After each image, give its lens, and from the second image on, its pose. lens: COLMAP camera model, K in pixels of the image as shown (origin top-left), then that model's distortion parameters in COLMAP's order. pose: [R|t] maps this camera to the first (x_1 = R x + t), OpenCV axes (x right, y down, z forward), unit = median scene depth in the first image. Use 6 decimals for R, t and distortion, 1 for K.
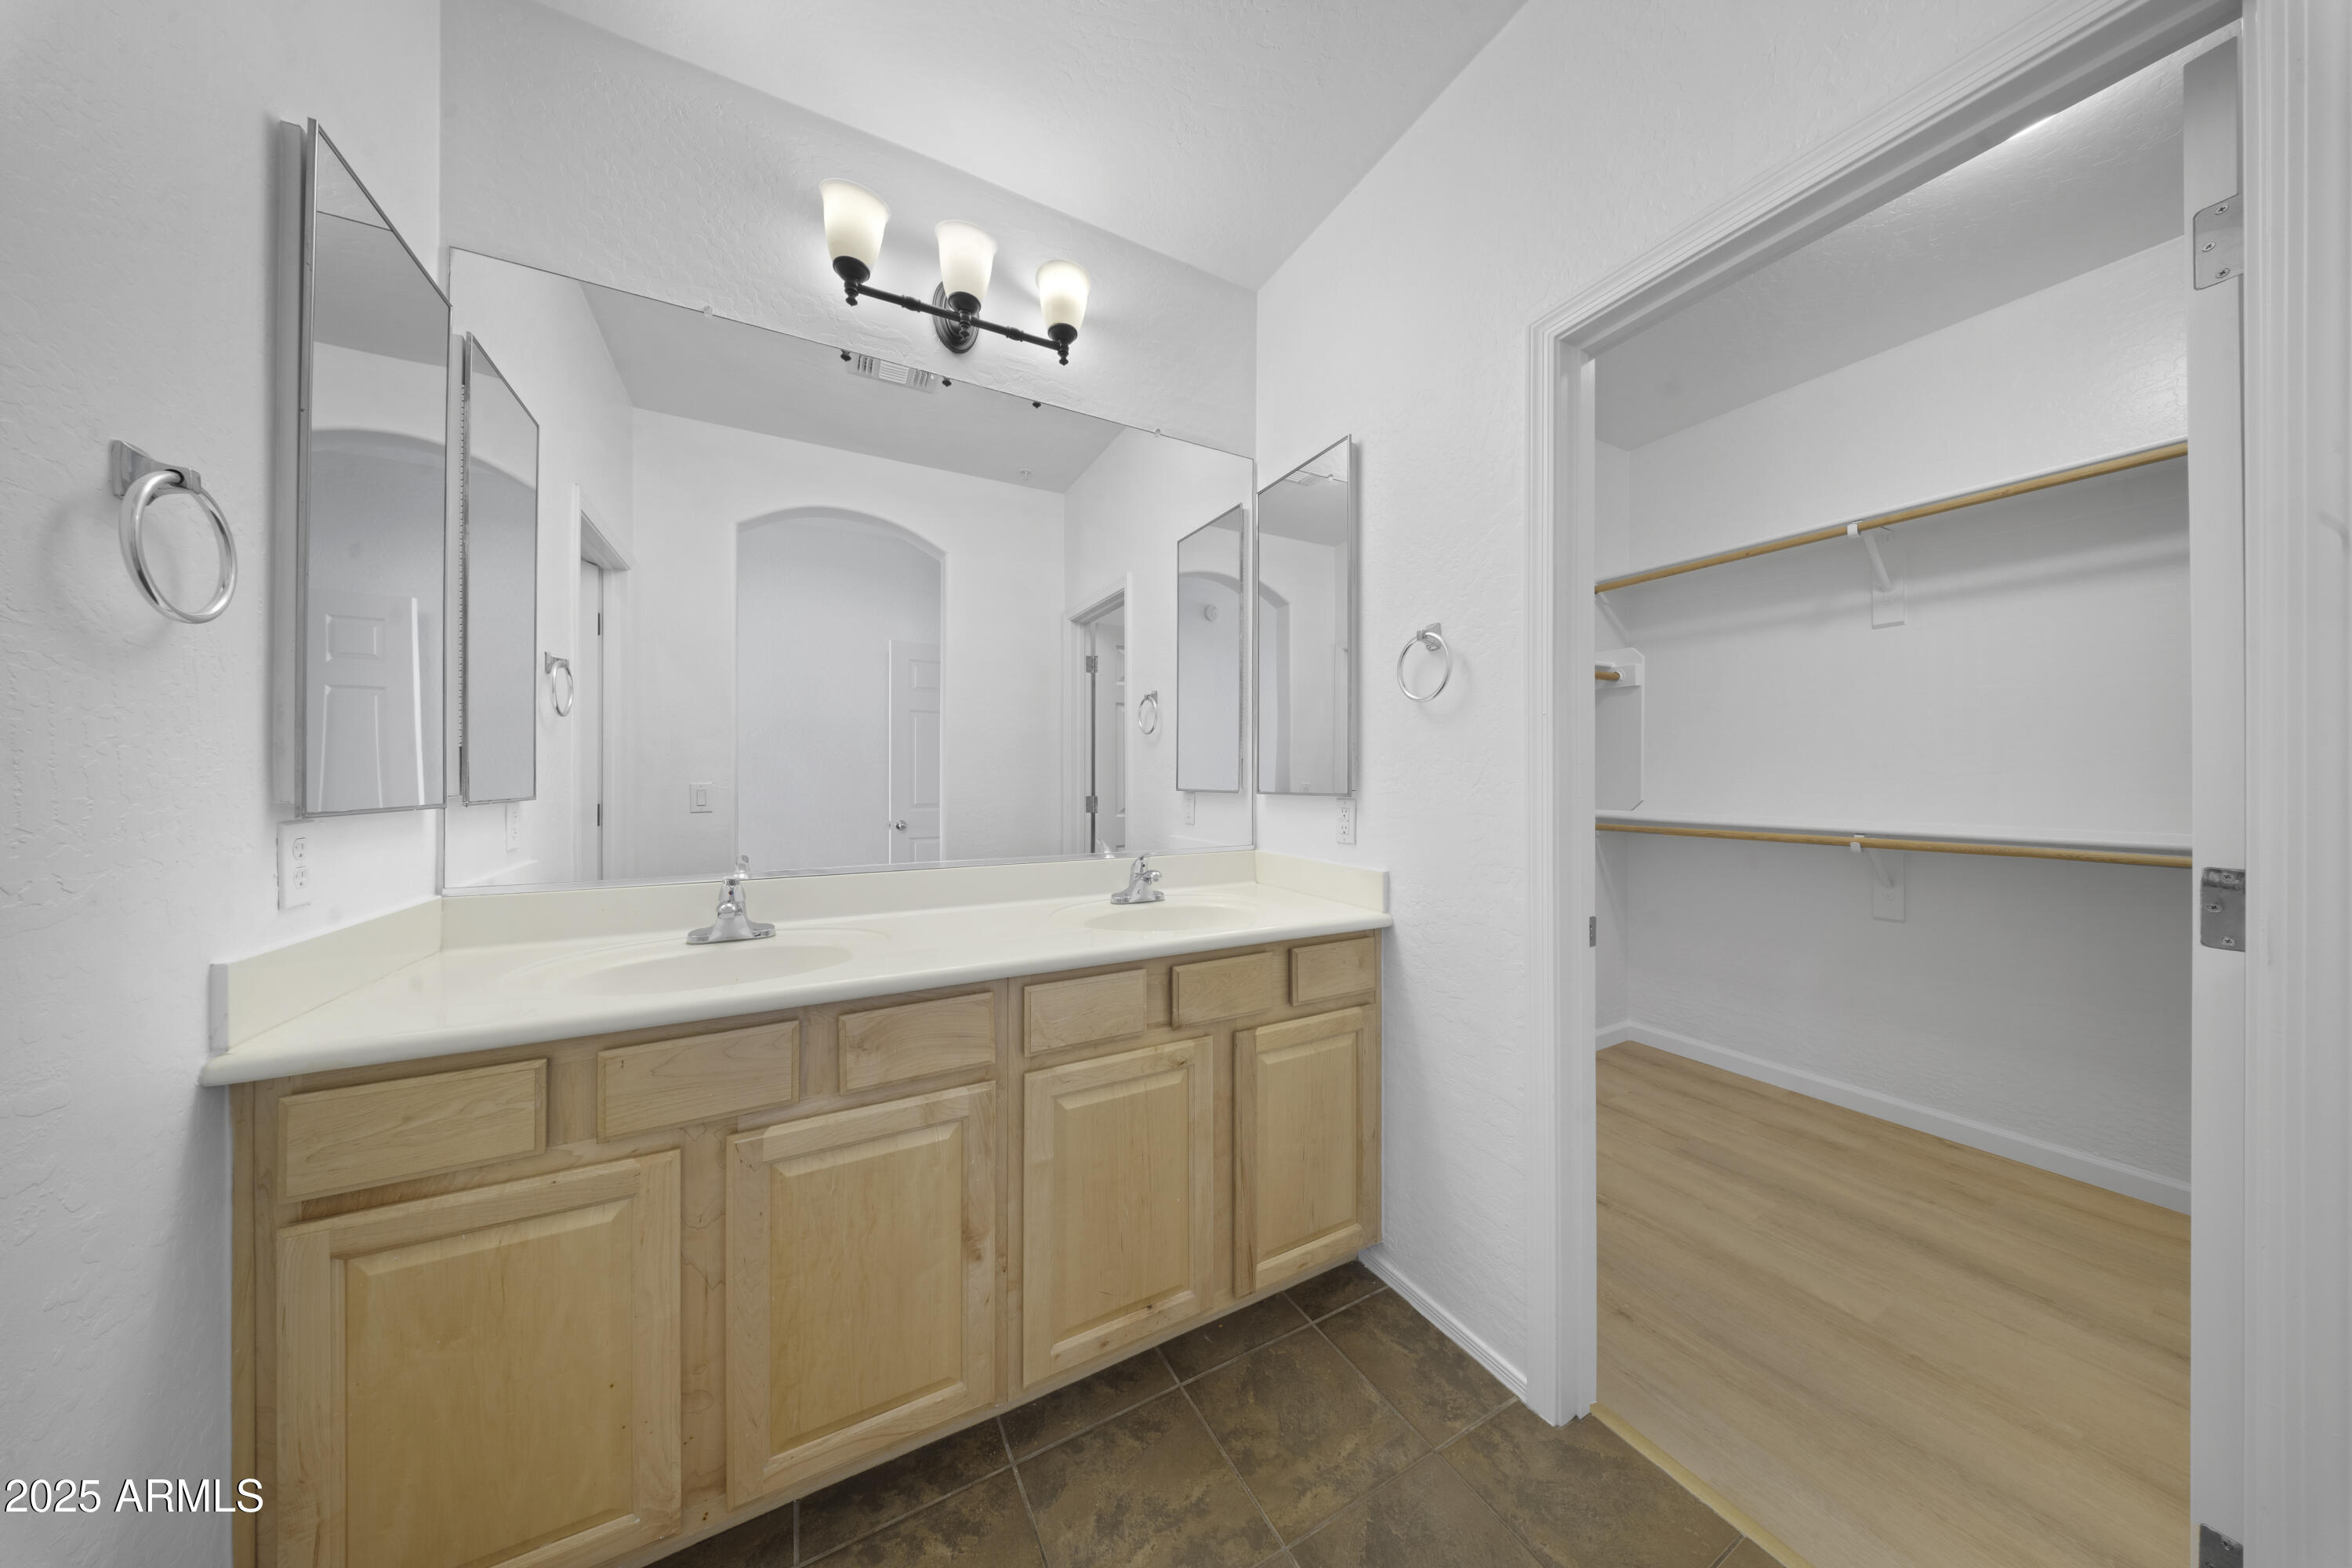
lens RADIAL K [[700.3, 0, 1183.0], [0, 700.3, 771.8], [0, 0, 1]] dist [-0.000225, -0.000014]
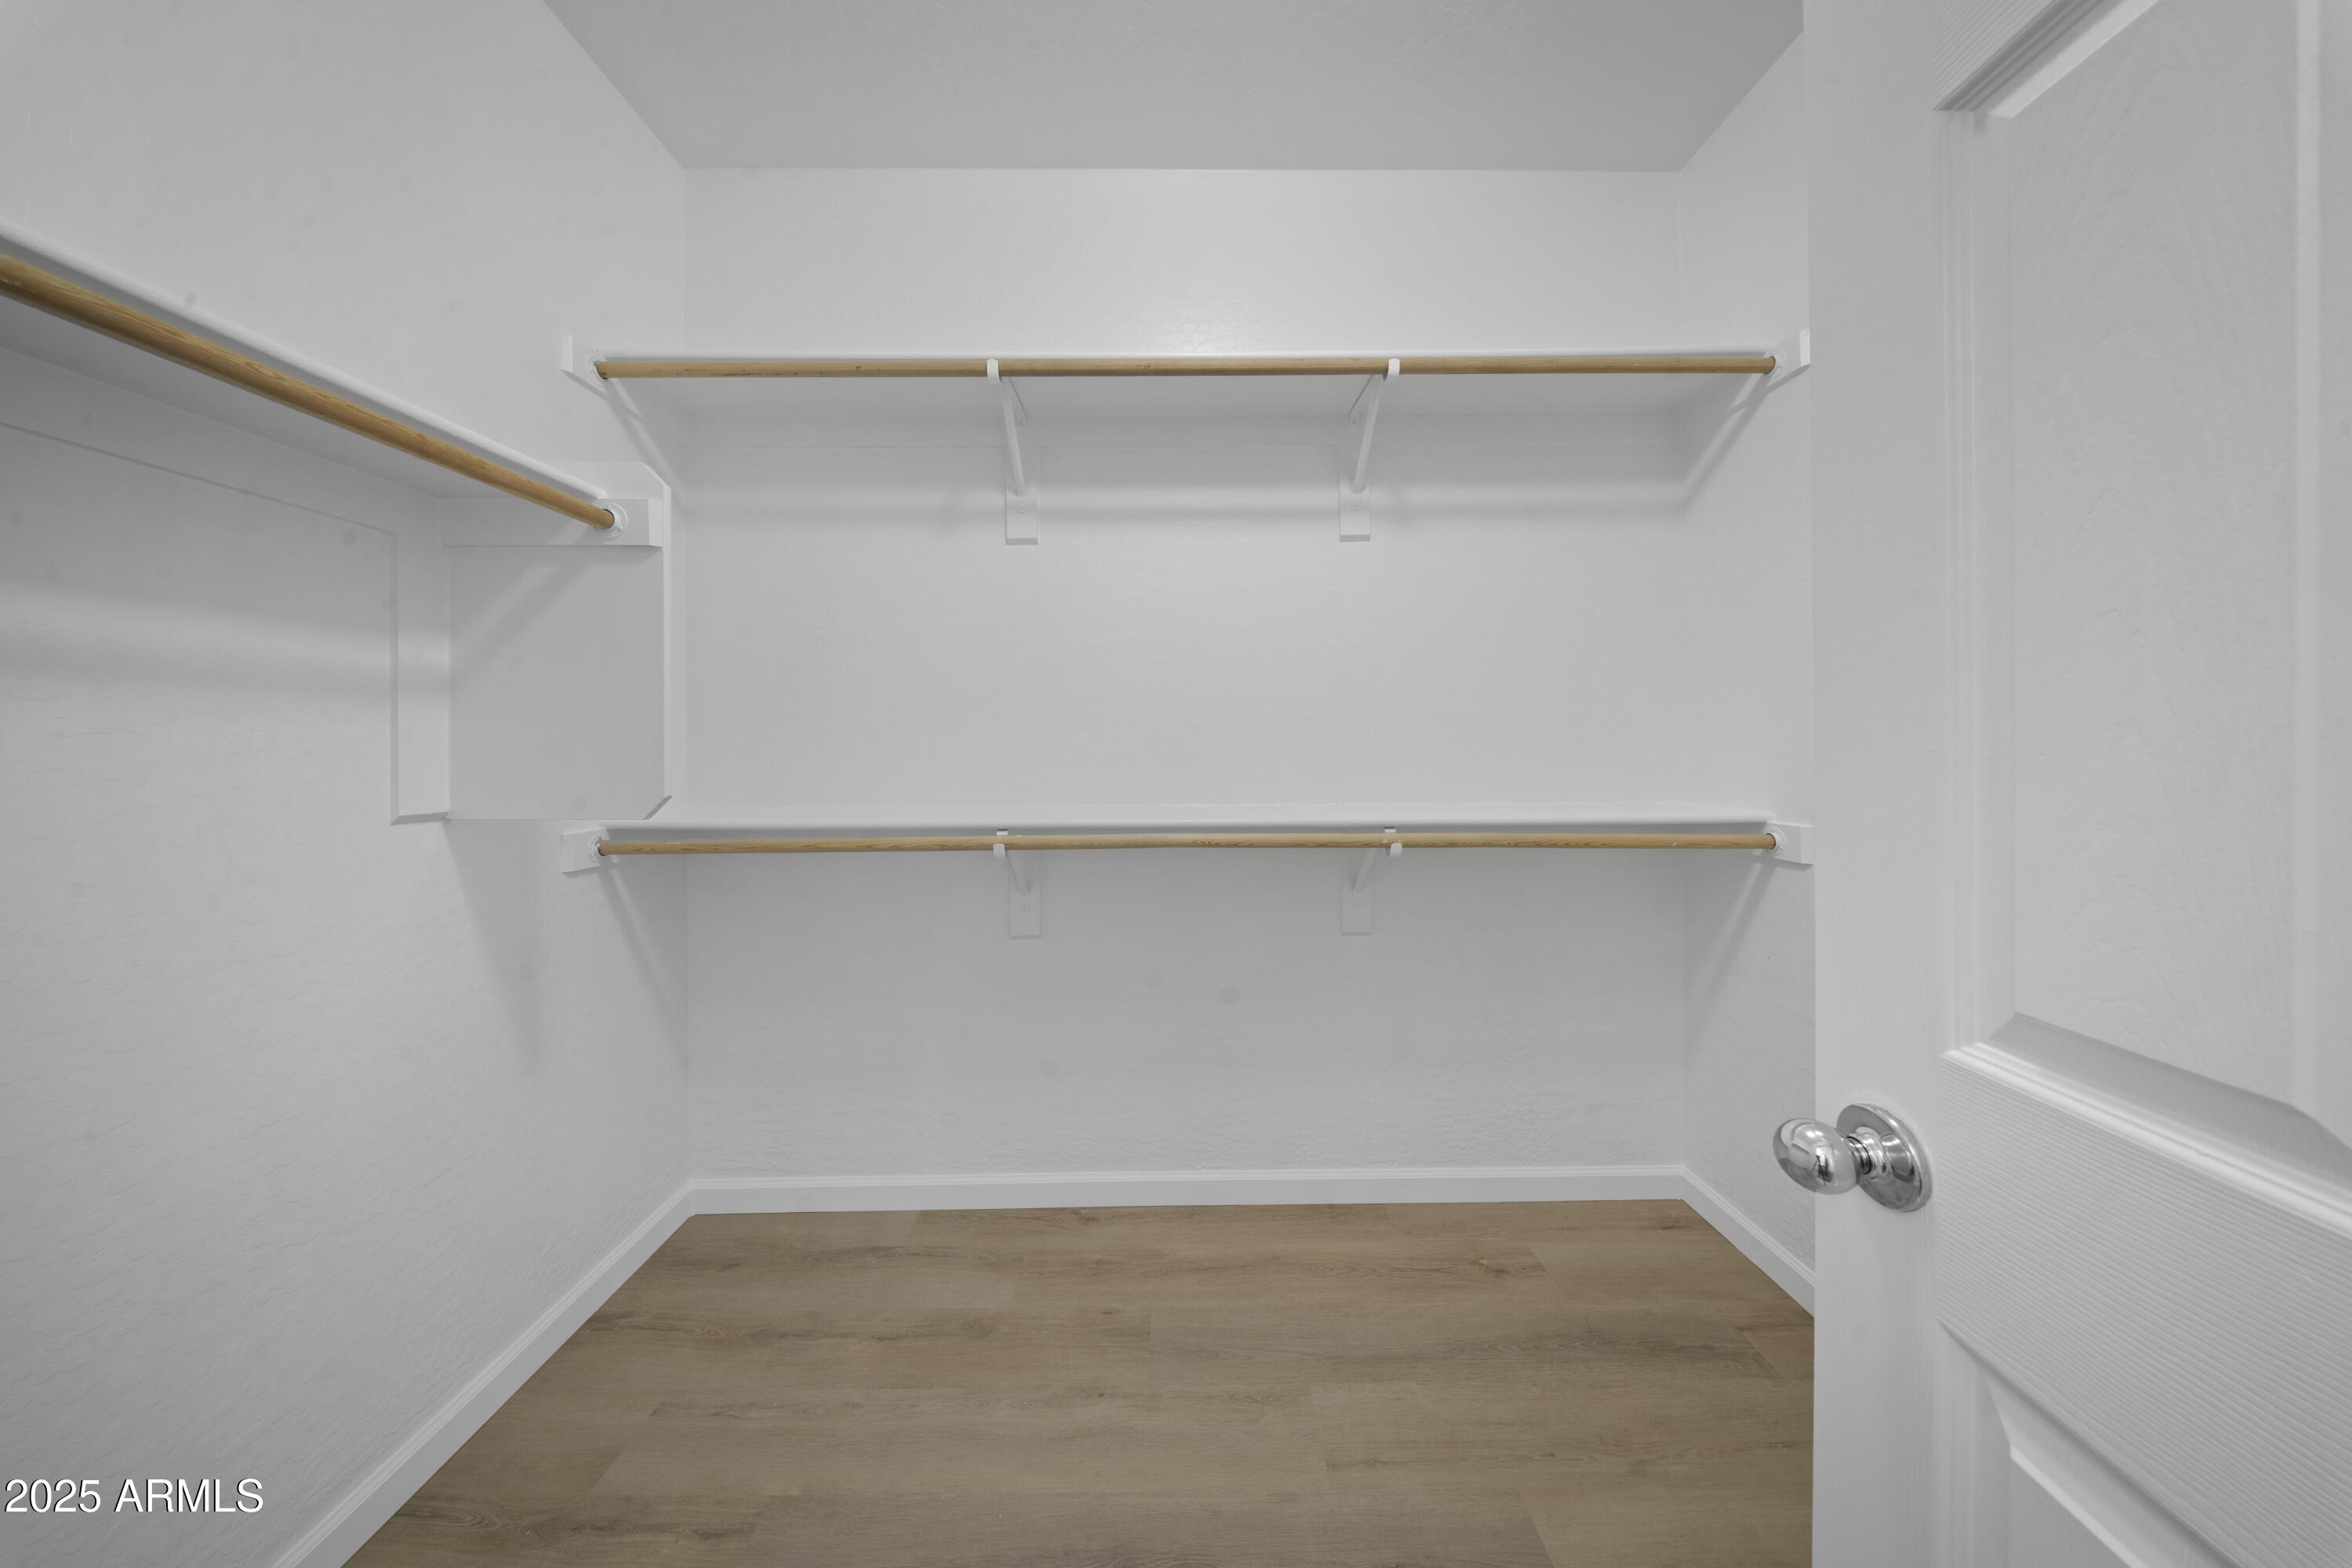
lens RADIAL K [[694.3, 0, 1176.0], [0, 694.3, 784.0], [0, 0, 1]] dist [0.000160, -0.000014]
pose [[0.478478, -0.020275, 0.877866, 0.428752], [0.000590, 0.999741, 0.022768, 0.028211], [-0.878099, -0.010376, 0.478366, 0.495739]]
